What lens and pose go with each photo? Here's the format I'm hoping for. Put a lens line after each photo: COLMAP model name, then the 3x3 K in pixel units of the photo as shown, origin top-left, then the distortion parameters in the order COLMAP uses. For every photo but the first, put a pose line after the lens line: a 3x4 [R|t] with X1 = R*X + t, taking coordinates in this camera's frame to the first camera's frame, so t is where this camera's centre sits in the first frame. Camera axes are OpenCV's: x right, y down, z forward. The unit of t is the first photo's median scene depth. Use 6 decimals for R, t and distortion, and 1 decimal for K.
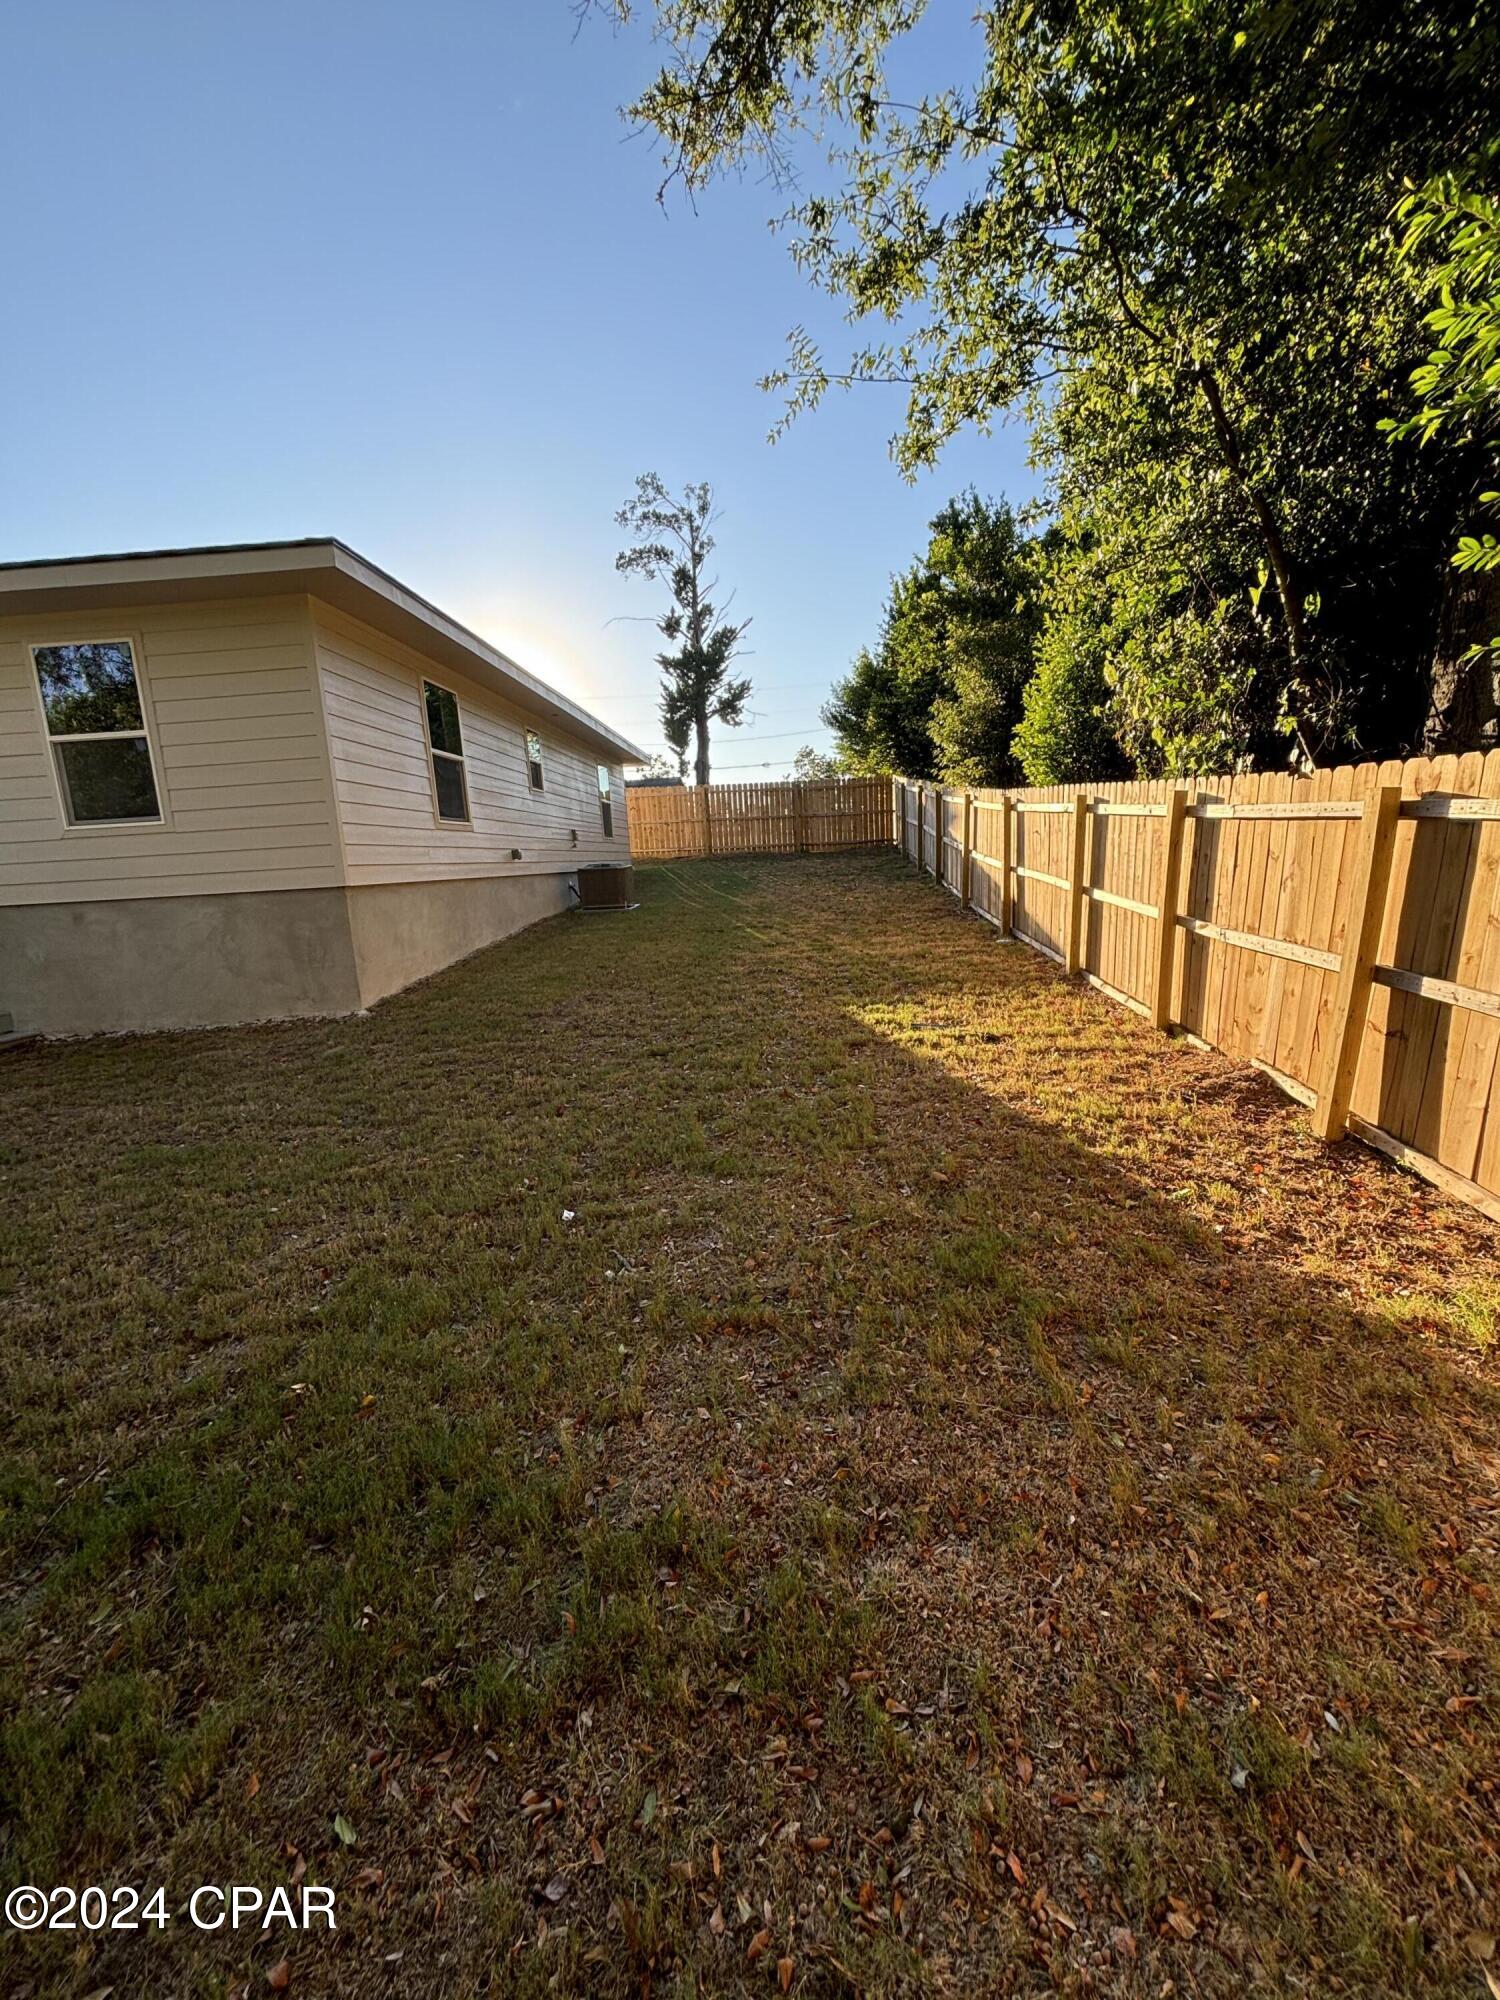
lens RADIAL K [[809.4, 0, 751.3], [0, 809.4, 1000.2], [0, 0, 1]] dist [0.001548, 0.001319]
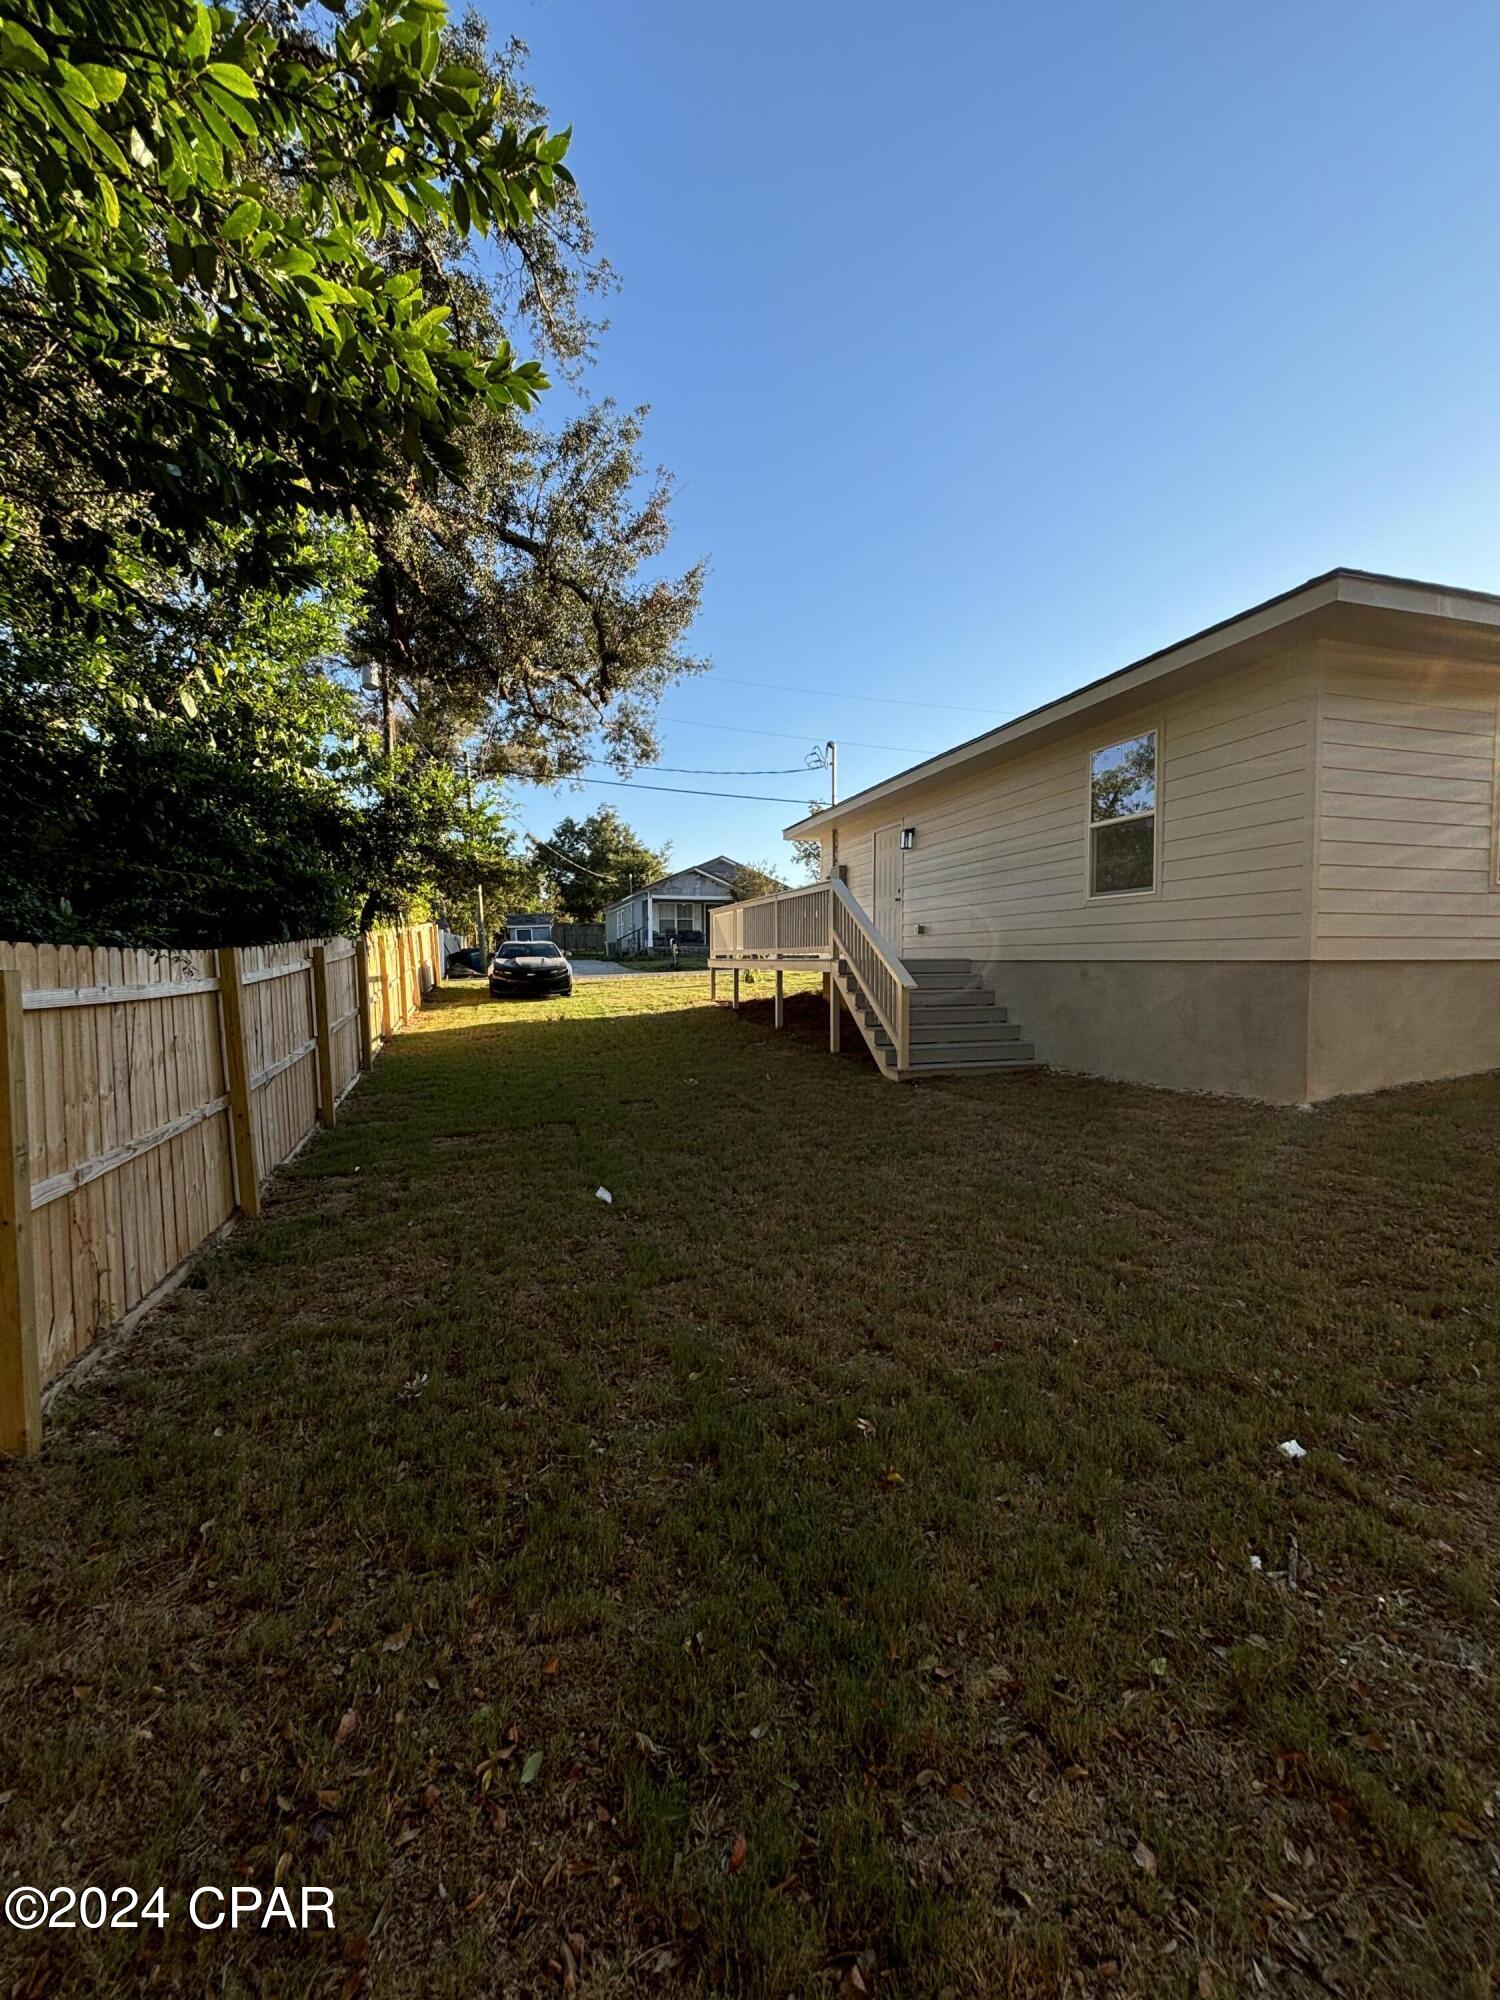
lens RADIAL K [[809.4, 0, 755.4], [0, 809.4, 1002.8], [0, 0, 1]] dist [0.001548, 0.001319]
pose [[0.346623, 0.106634, -0.931924, 0.145260], [-0.178743, 0.982821, 0.045976, -0.038298], [0.920817, 0.150639, 0.359728, 0.186628]]
